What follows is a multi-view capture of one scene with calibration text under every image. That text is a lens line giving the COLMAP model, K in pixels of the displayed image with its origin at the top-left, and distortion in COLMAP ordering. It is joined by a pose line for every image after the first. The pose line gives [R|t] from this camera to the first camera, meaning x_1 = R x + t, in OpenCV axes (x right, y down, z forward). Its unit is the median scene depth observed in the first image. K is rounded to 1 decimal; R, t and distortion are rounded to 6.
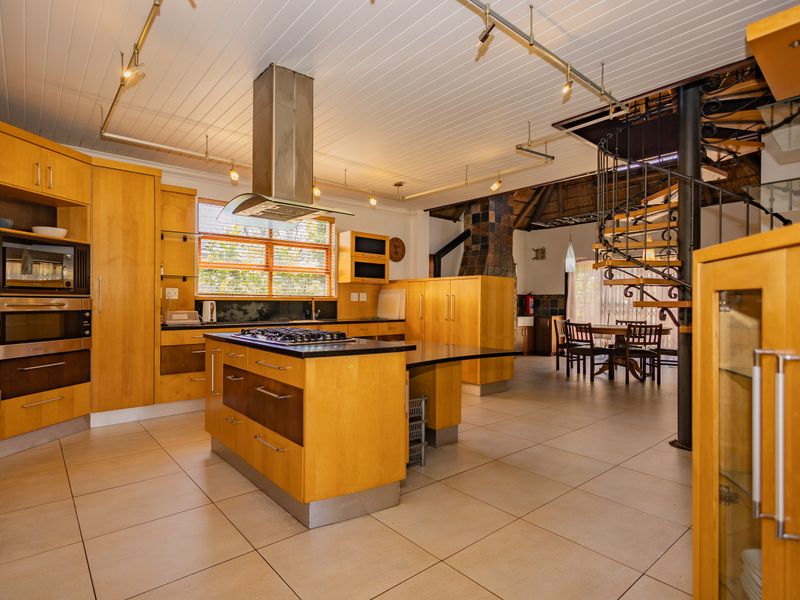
lens RADIAL K [[409.2, 0, 400.0], [0, 409.2, 300.0], [0, 0, 1]] dist [0.004212, 0.000398]
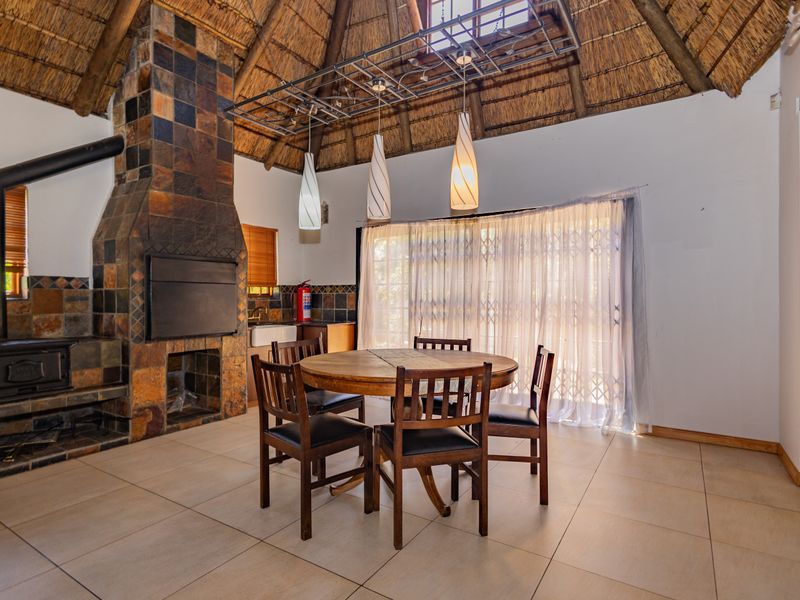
lens RADIAL K [[438.7, 0, 400.0], [0, 438.7, 300.0], [0, 0, 1]] dist [0.002533, 0.000455]
pose [[0.949411, -0.003099, 0.314021, 0.304696], [-0.002603, 0.999839, 0.017735, -0.004296], [-0.314025, -0.017655, 0.949251, 0.450316]]
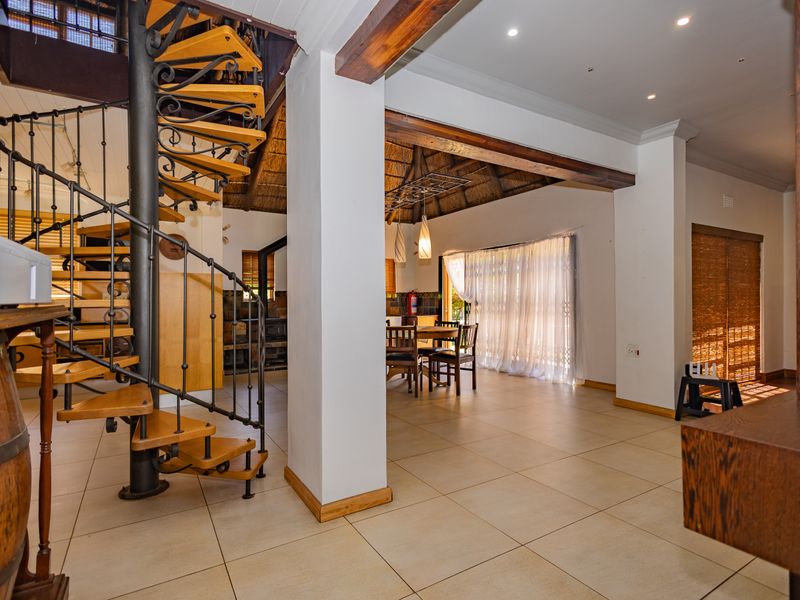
lens RADIAL K [[409.2, 0, 400.0], [0, 409.2, 300.0], [0, 0, 1]] dist [0.004212, 0.000398]
pose [[0.992402, -0.007162, -0.122828, 0.487394], [0.008267, 0.999930, 0.008485, -0.004564], [0.122758, -0.009436, 0.992392, 0.090821]]
